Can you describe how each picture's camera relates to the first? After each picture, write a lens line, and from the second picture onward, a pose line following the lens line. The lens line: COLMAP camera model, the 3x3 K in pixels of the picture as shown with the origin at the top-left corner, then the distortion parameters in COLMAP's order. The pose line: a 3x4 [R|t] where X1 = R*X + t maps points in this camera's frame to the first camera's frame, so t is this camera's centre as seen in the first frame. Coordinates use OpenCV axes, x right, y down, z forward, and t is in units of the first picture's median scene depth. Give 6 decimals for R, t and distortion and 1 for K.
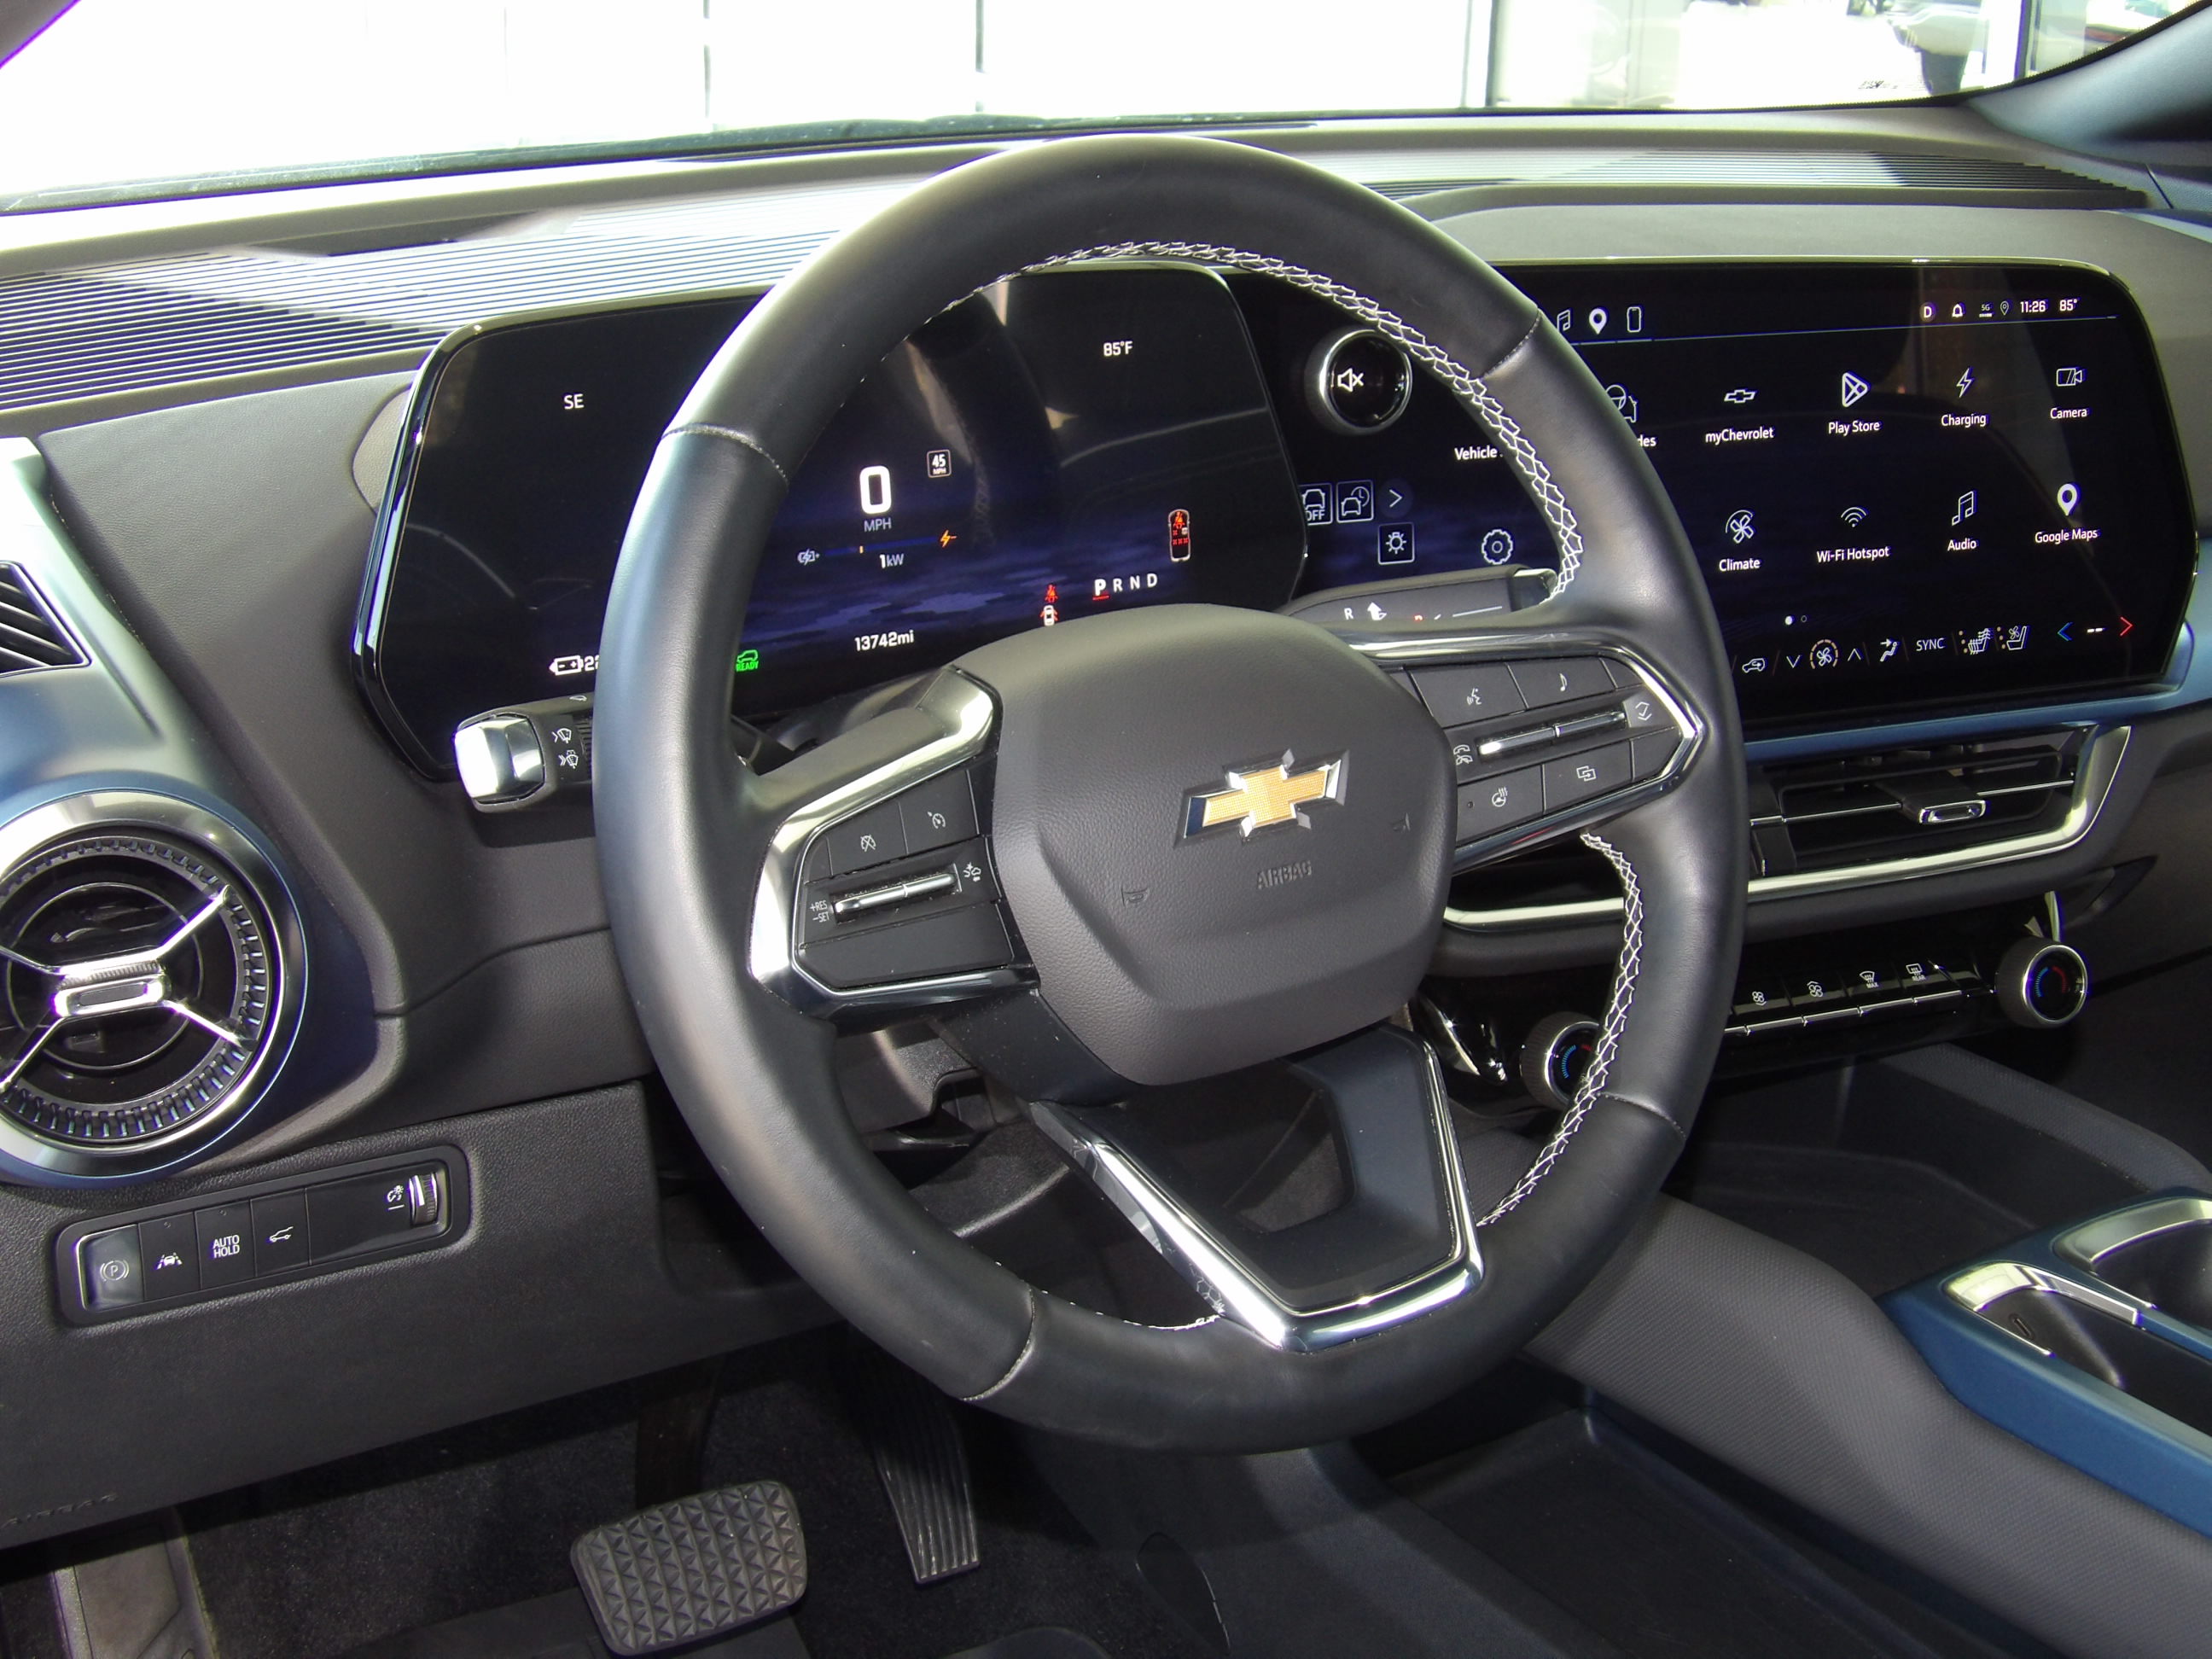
lens RADIAL K [[2989.7, 0, 1105.0], [0, 2989.7, 865.1], [0, 0, 1]] dist [-0.146439, -0.029666]
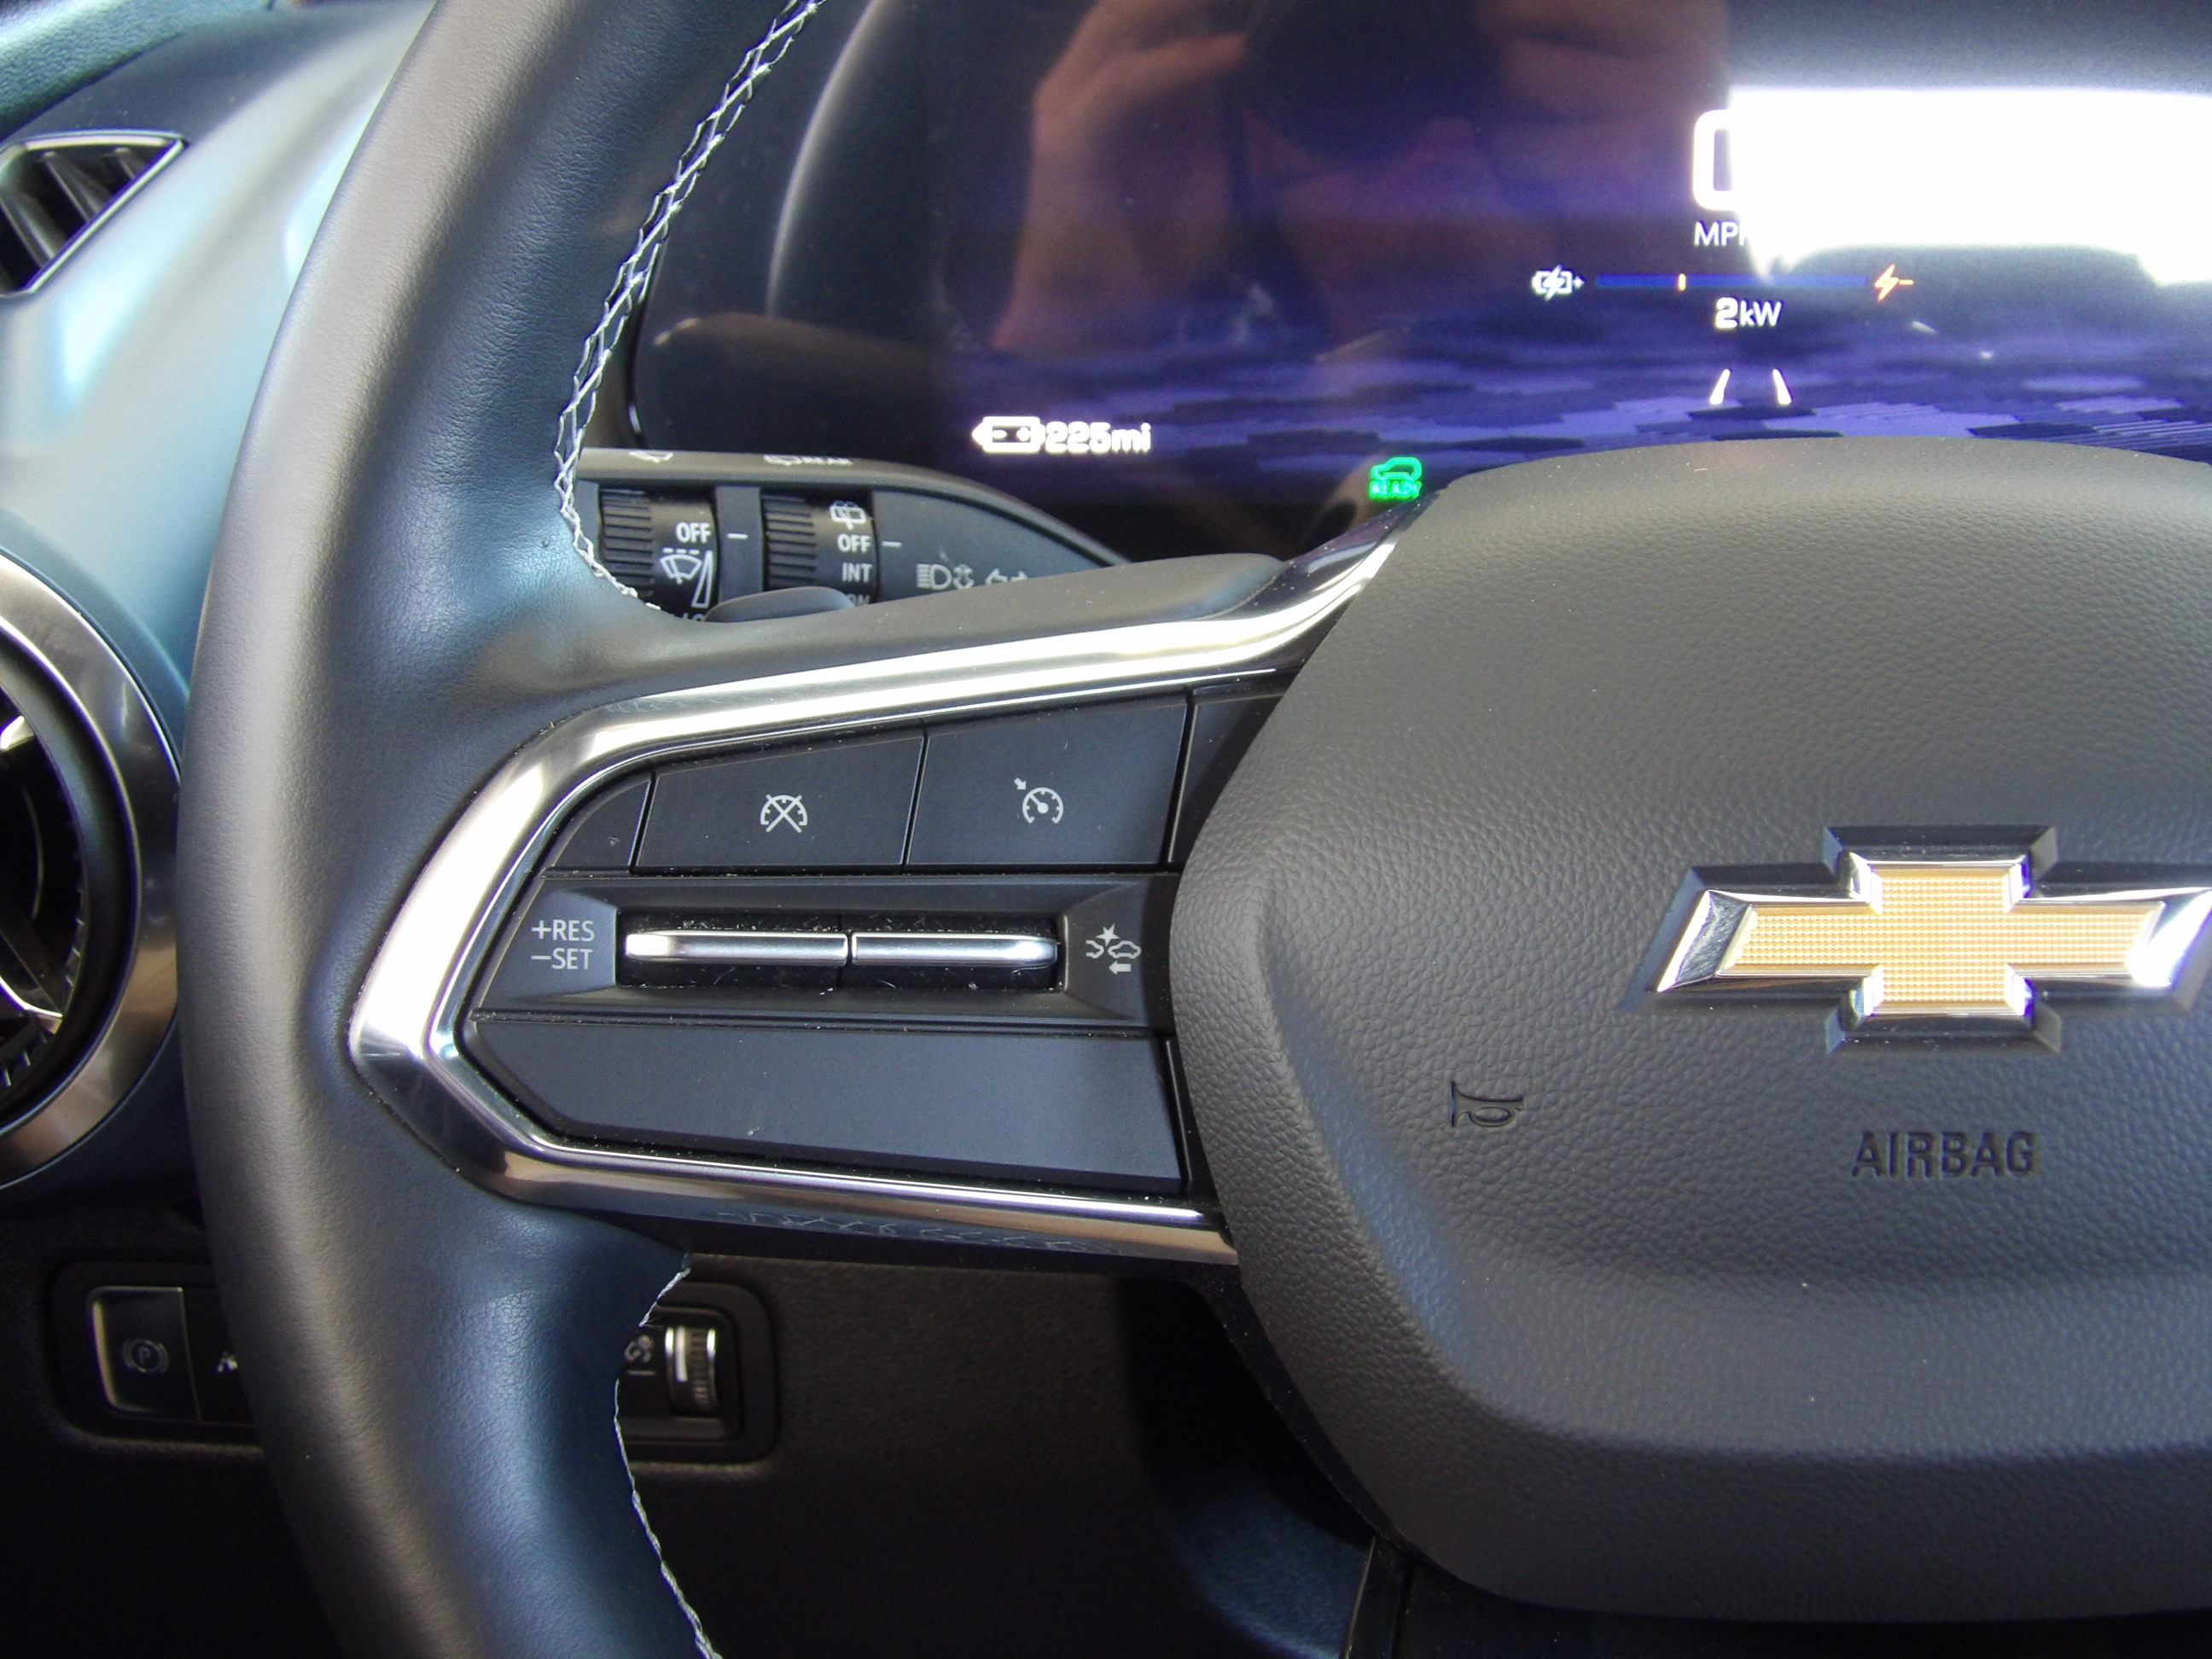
lens RADIAL K [[3494.2, 0, 1106.0], [0, 3494.2, 829.5], [0, 0, 1]] dist [0.034612, -0.885901]
pose [[0.805708, 0.175010, -0.565868, 0.174820], [-0.173106, 0.983217, 0.057612, -0.035271], [0.566454, 0.051537, 0.822481, 0.485430]]
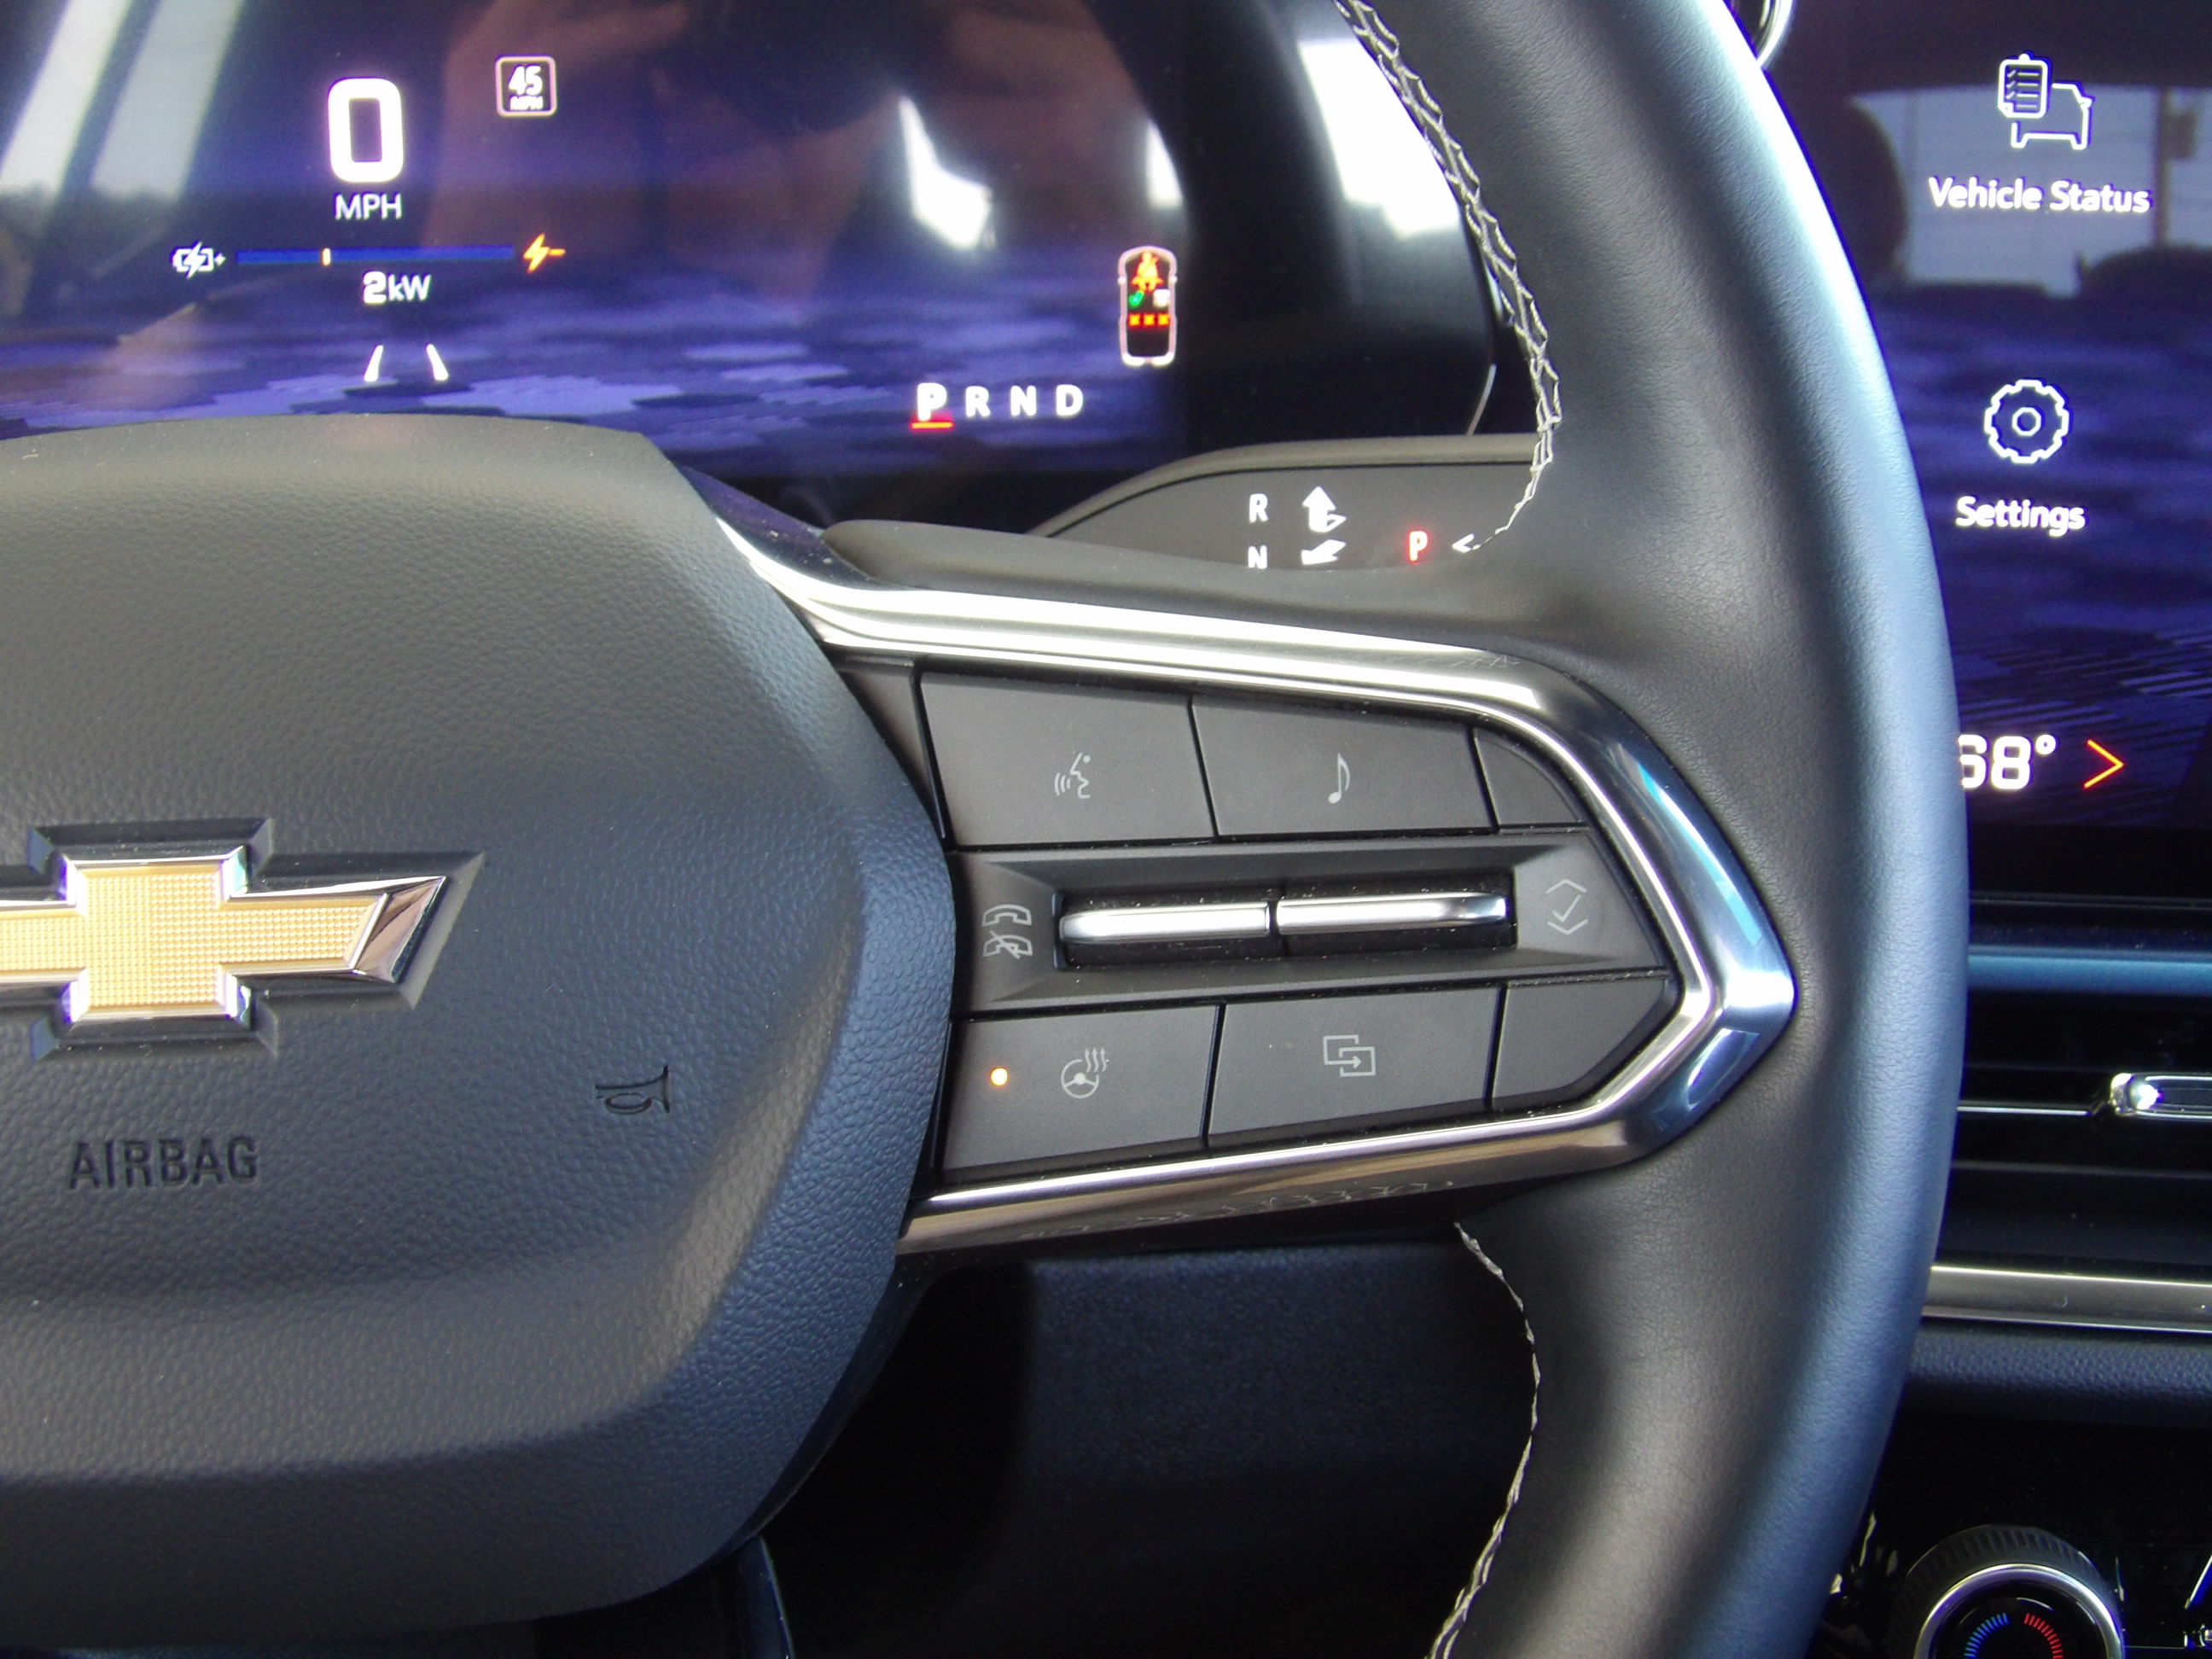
lens RADIAL K [[3494.2, 0, 1106.0], [0, 3494.2, 829.5], [0, 0, 1]] dist [0.034612, -0.885901]
pose [[0.882289, 0.150957, -0.445846, 0.279210], [-0.147411, 0.988146, 0.042859, -0.058032], [0.447031, 0.027909, 0.894083, 0.563816]]
